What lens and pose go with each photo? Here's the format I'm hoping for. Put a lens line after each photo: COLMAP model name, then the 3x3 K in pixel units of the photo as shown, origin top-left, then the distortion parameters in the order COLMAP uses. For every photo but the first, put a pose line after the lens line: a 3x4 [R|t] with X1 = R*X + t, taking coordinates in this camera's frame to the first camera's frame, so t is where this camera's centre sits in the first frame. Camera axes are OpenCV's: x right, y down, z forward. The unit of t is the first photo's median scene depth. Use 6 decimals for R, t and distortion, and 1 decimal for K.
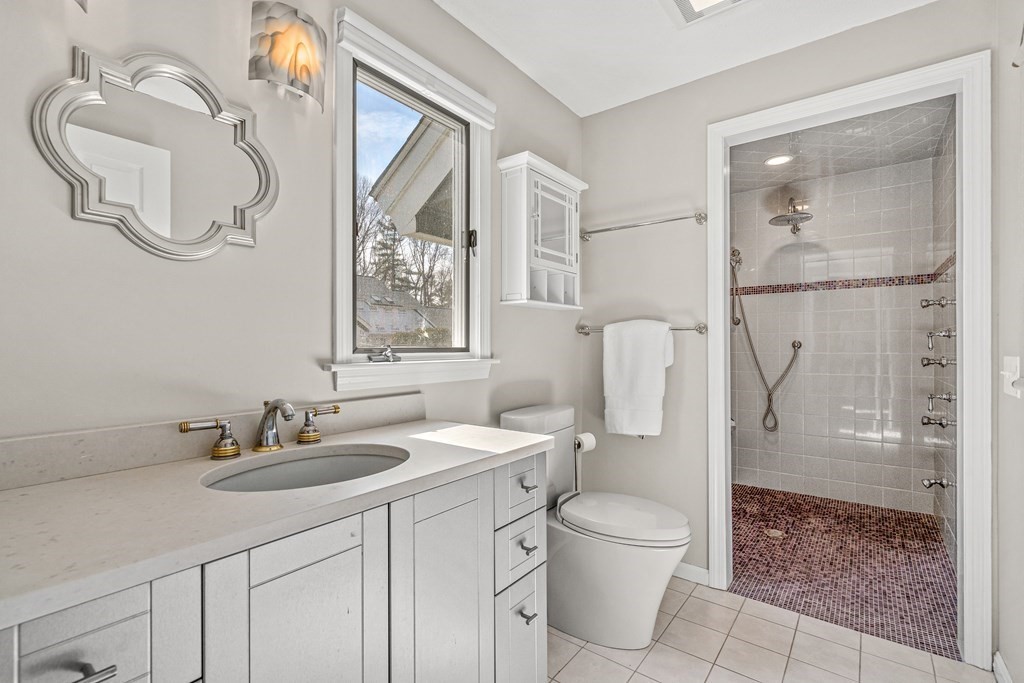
lens RADIAL K [[468.6, 0, 510.1], [0, 468.6, 339.1], [0, 0, 1]] dist [-0.003010, 0.001202]
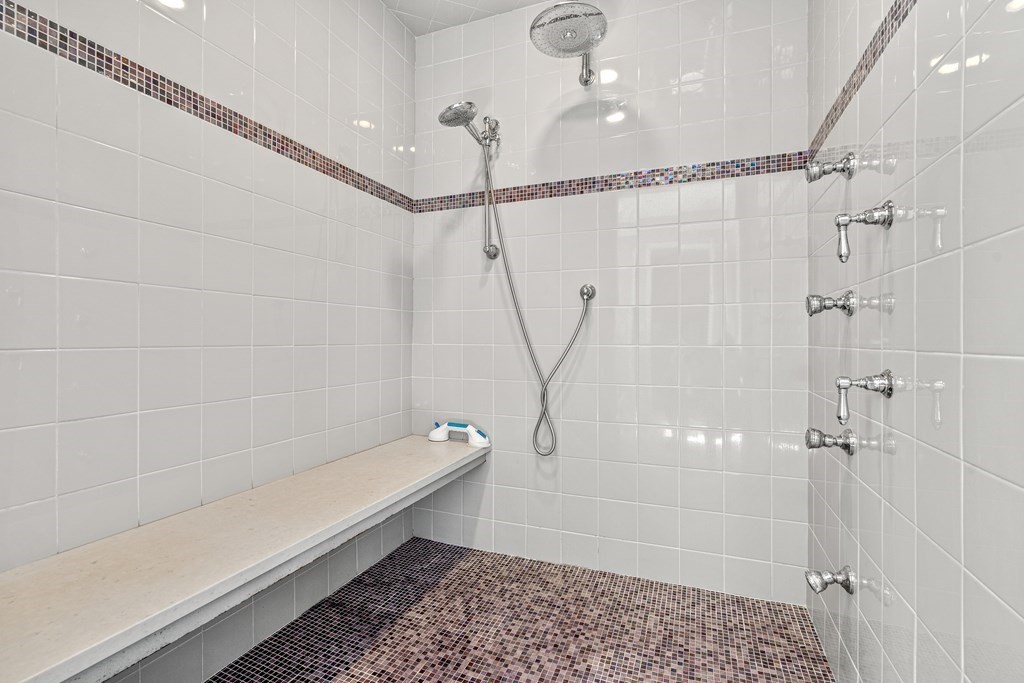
lens RADIAL K [[468.6, 0, 513.7], [0, 468.6, 341.9], [0, 0, 1]] dist [-0.003010, 0.001202]
pose [[0.962794, -0.002598, 0.270223, 0.387599], [-0.001611, 0.999881, 0.015356, 0.060394], [-0.270231, -0.015220, 0.962675, 0.509548]]
